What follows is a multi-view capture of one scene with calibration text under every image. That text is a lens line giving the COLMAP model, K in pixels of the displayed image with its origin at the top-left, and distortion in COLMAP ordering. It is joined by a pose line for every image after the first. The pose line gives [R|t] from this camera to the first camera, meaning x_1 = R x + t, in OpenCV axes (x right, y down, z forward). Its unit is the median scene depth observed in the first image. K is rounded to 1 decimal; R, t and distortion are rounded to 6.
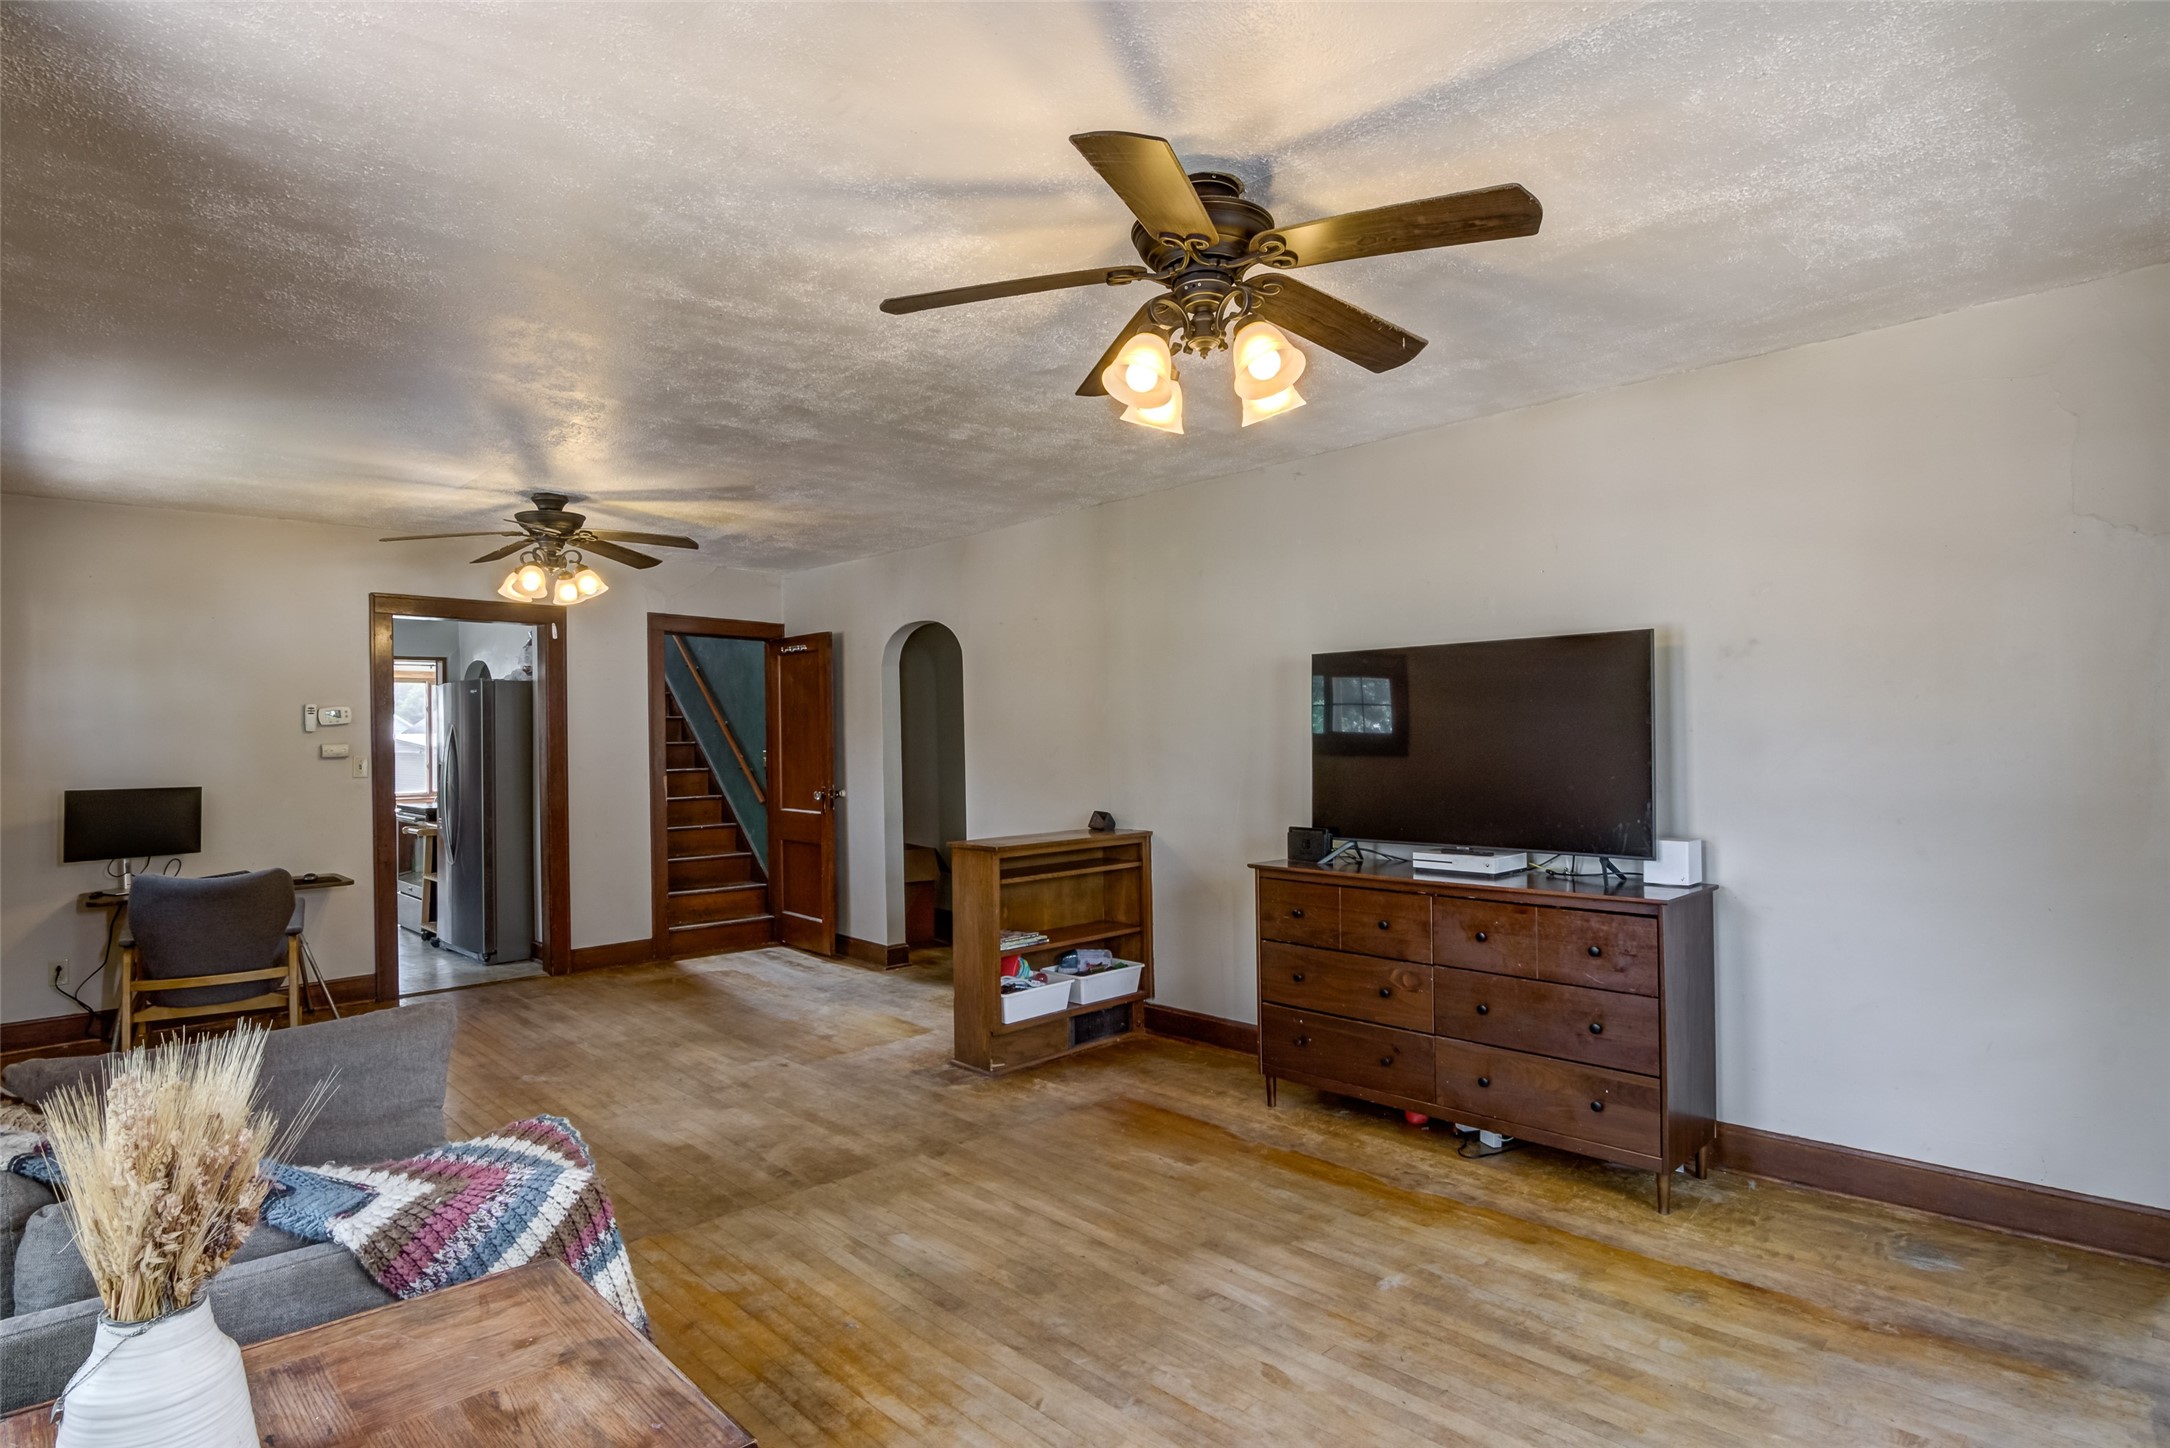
lens RADIAL K [[1129.4, 0, 1094.1], [0, 1129.4, 715.3], [0, 0, 1]] dist [-0.023155, -0.002690]
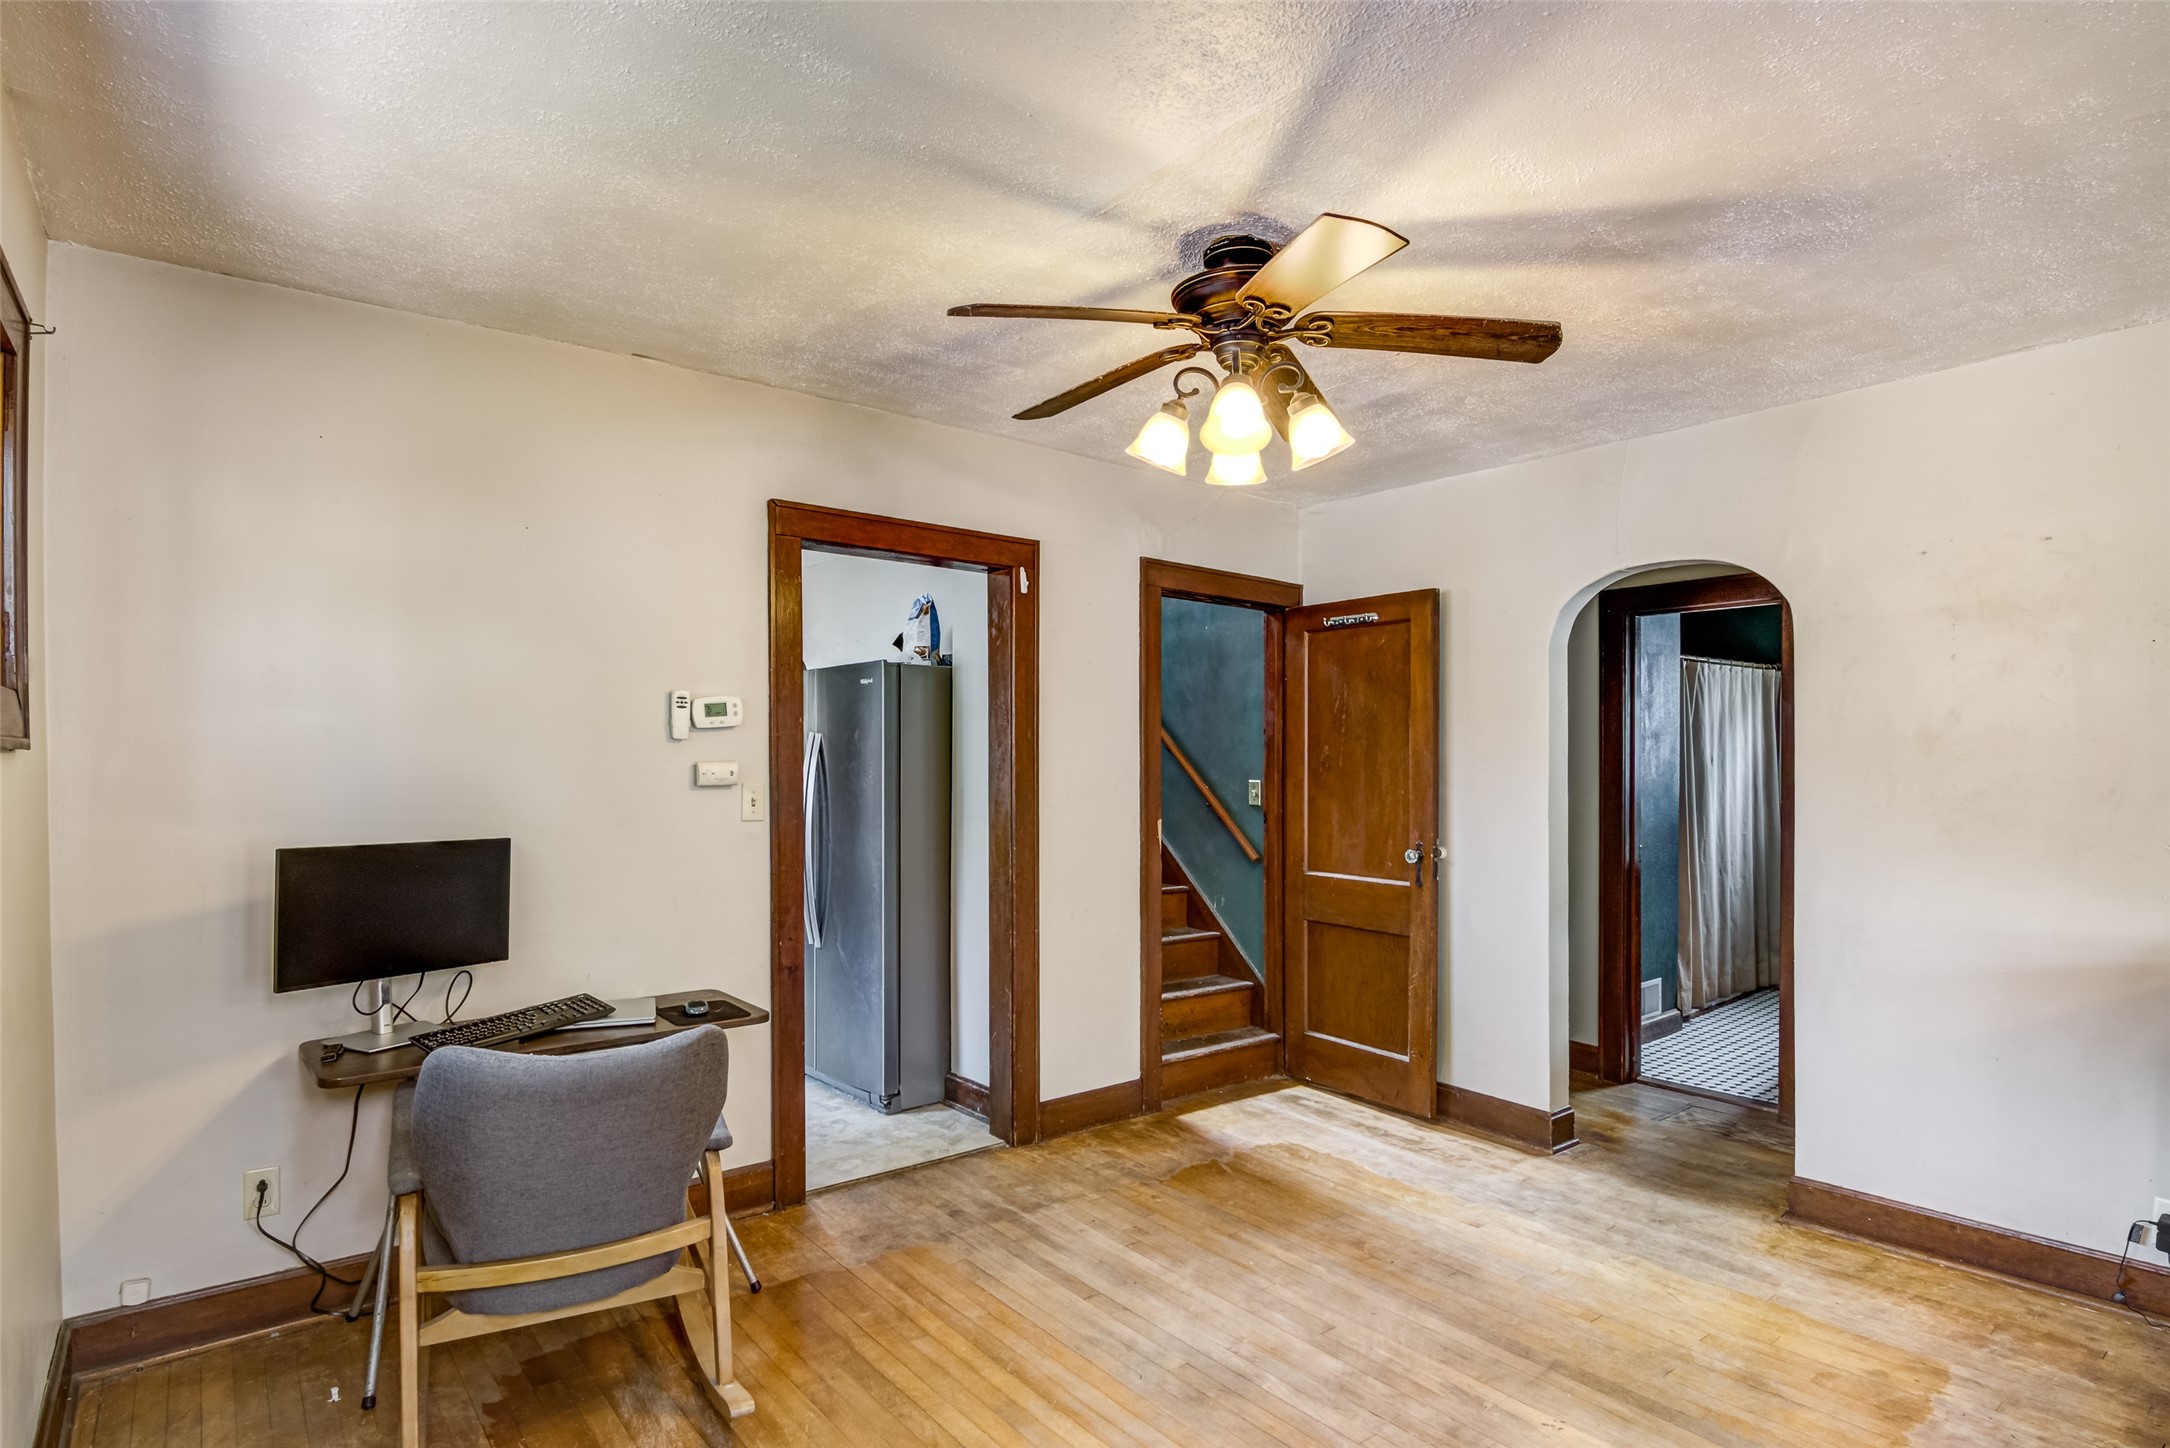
lens RADIAL K [[1129.4, 0, 1081.9], [0, 1129.4, 747.9], [0, 0, 1]] dist [-0.023155, -0.002690]
pose [[0.994917, 0.015961, -0.099424, -0.385719], [-0.014824, 0.999816, 0.012161, 0.007750], [0.099600, -0.010626, 0.994971, 0.396279]]
